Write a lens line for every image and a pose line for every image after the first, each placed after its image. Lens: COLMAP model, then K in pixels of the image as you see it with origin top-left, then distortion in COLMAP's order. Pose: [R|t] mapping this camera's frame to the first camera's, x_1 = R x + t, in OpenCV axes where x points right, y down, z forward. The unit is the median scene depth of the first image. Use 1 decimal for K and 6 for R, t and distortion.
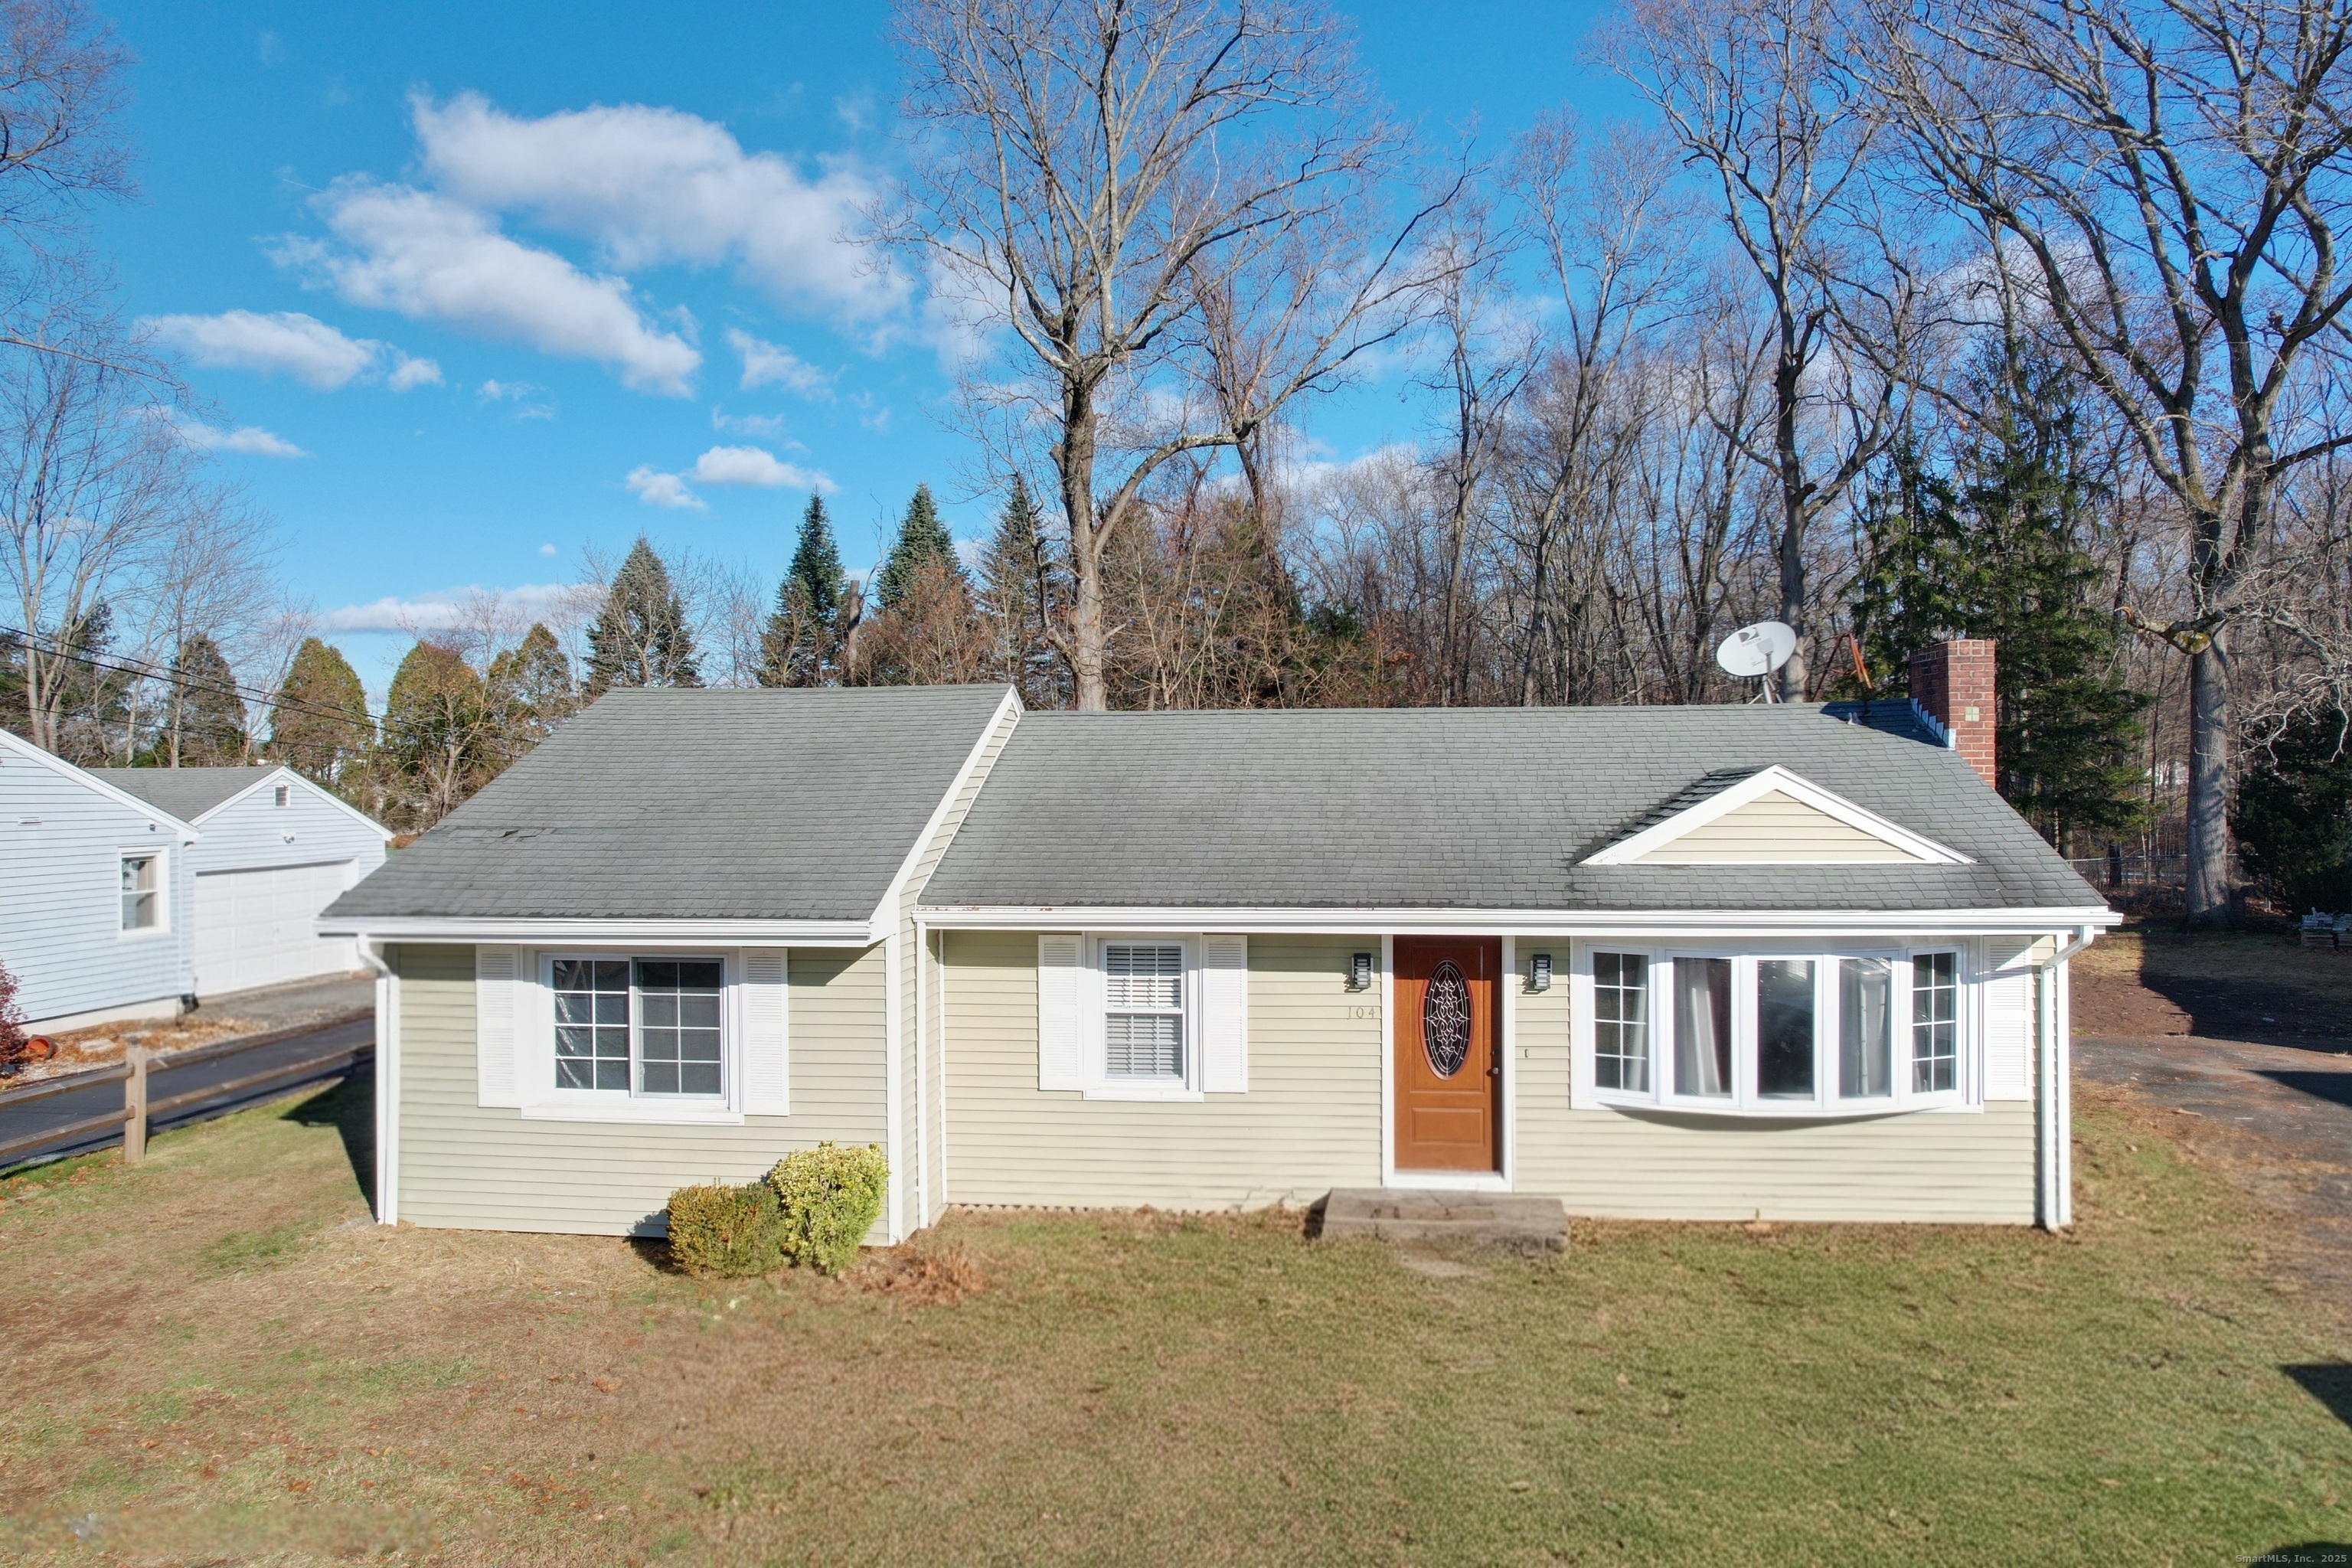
lens RADIAL K [[1505.0, 0, 1176.0], [0, 1505.0, 784.0], [0, 0, 1]] dist [-0.074881, 0.072206]
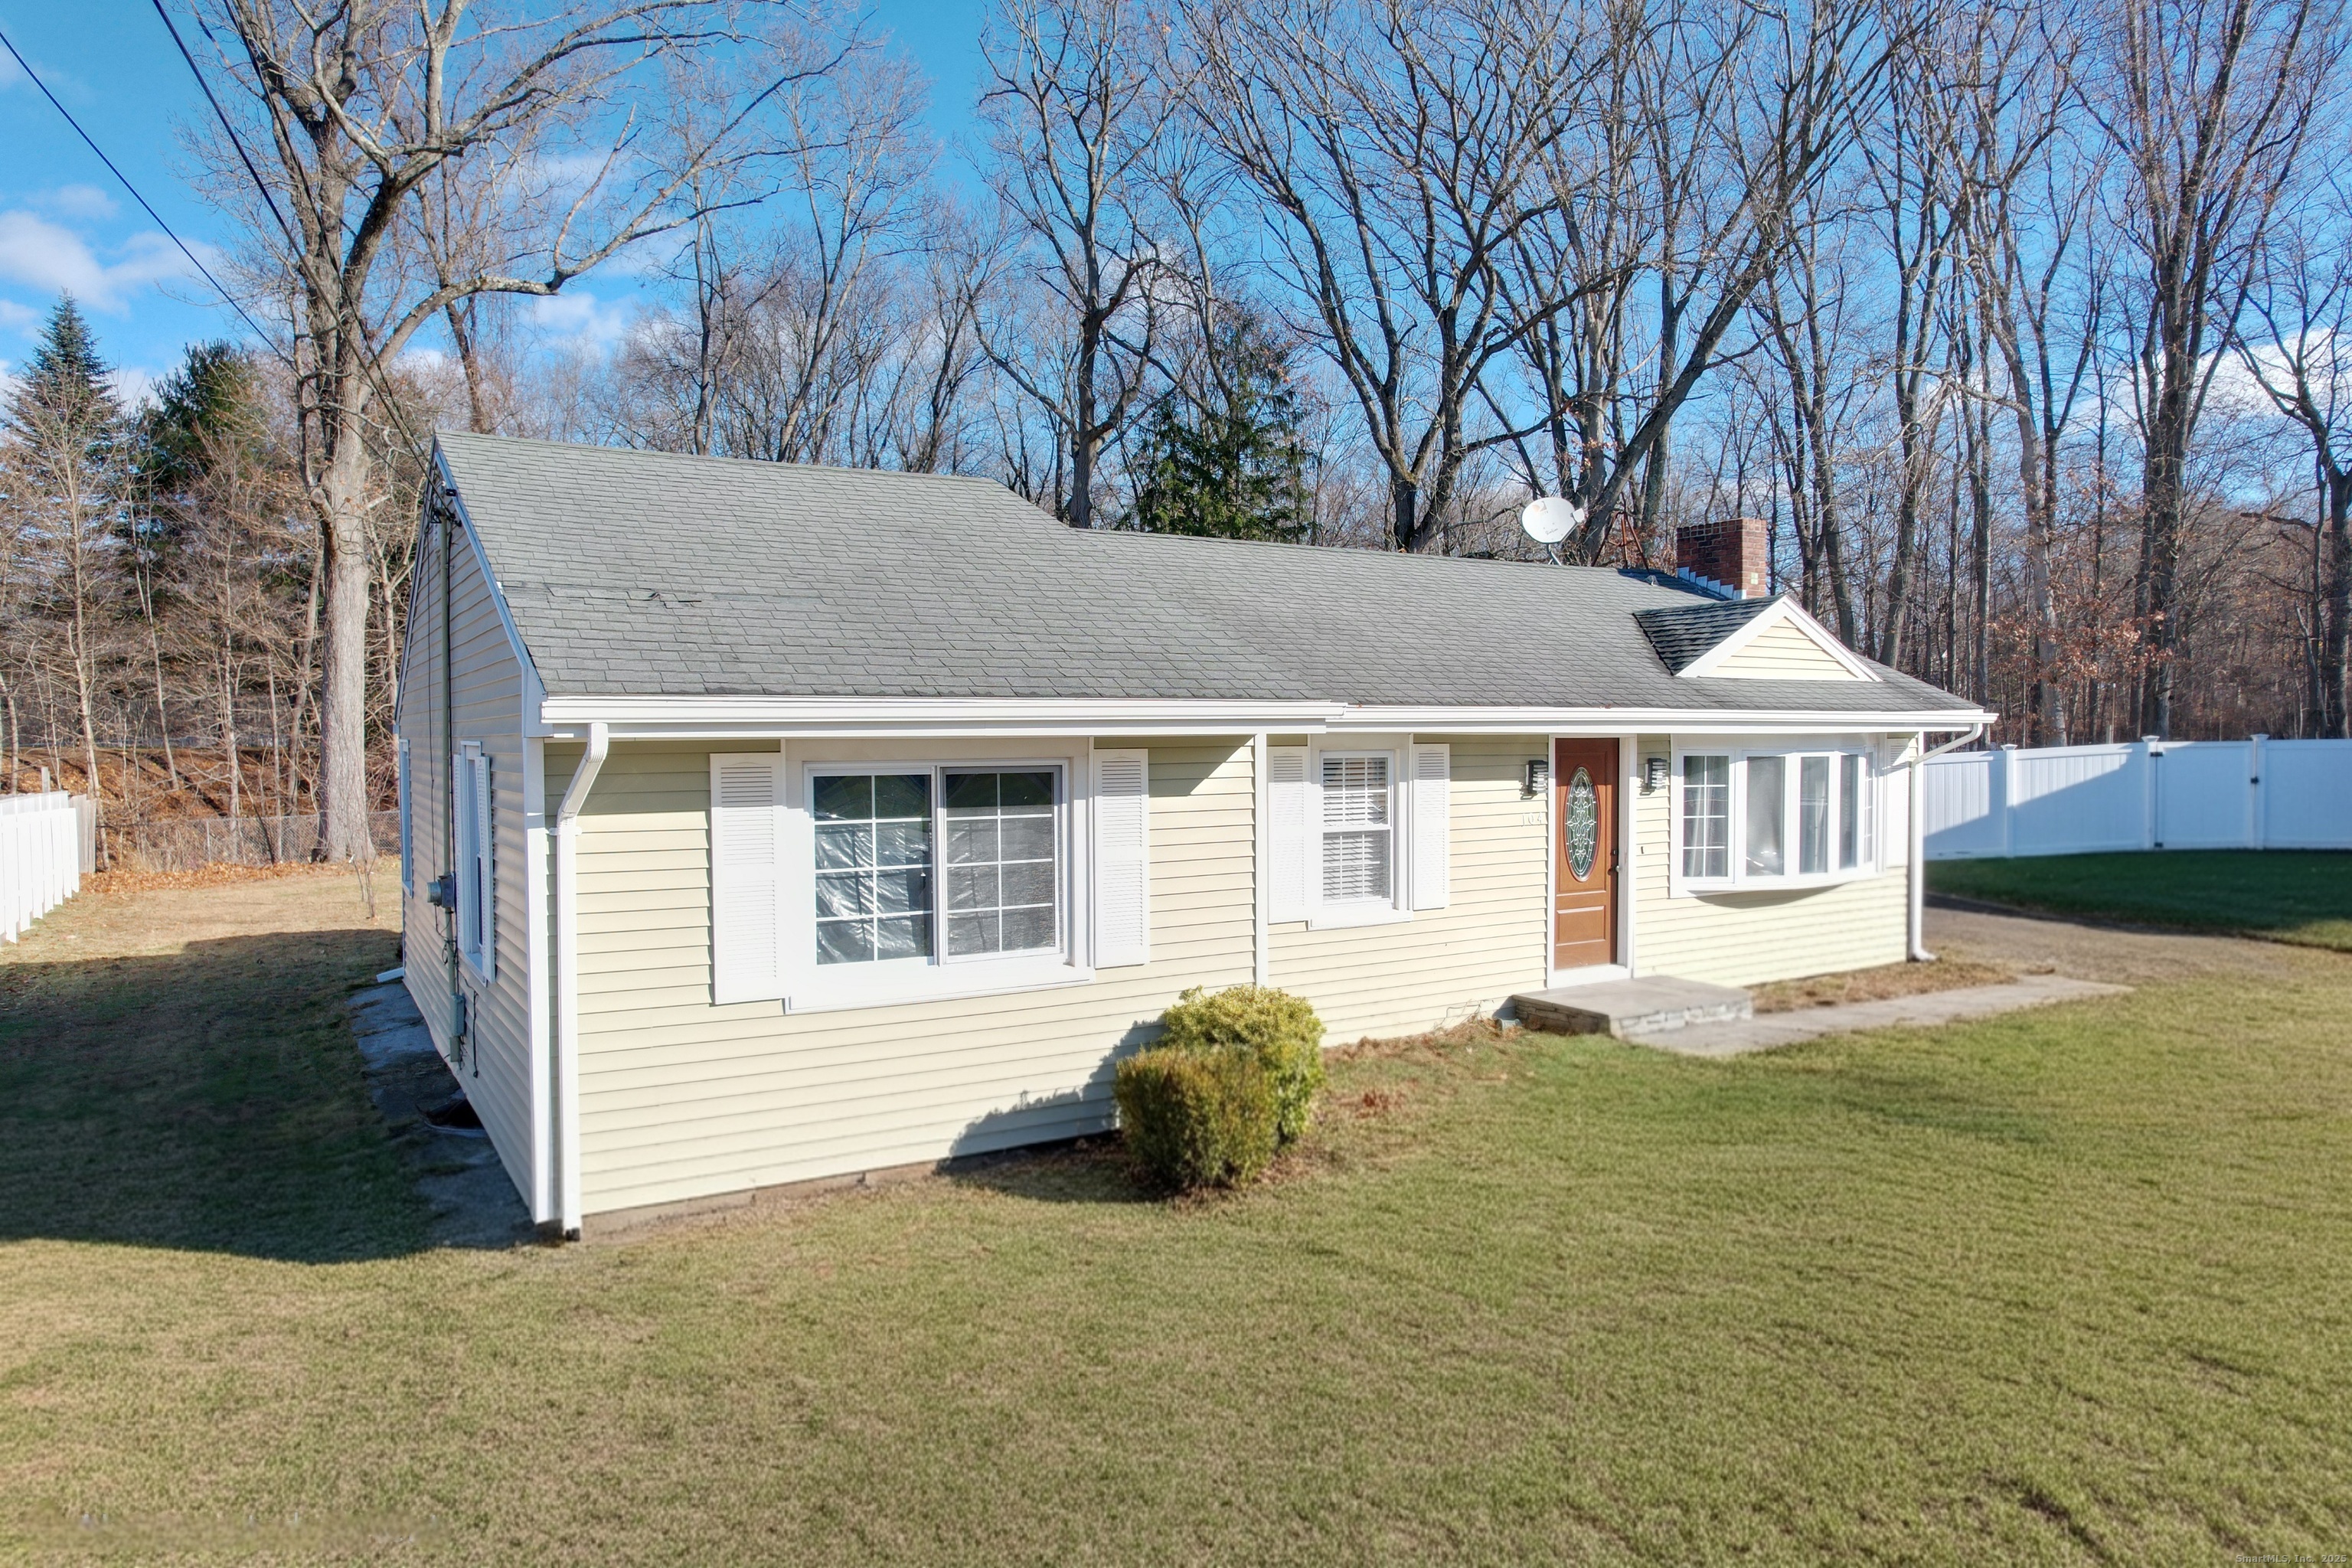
lens RADIAL K [[1502.3, 0, 1186.2], [0, 1502.3, 788.0], [0, 0, 1]] dist [-0.071552, 0.066589]
pose [[0.786092, -0.020034, 0.617784, -0.605114], [0.001193, 0.999522, 0.030895, 0.088107], [-0.618108, -0.023549, 0.785740, 0.308944]]
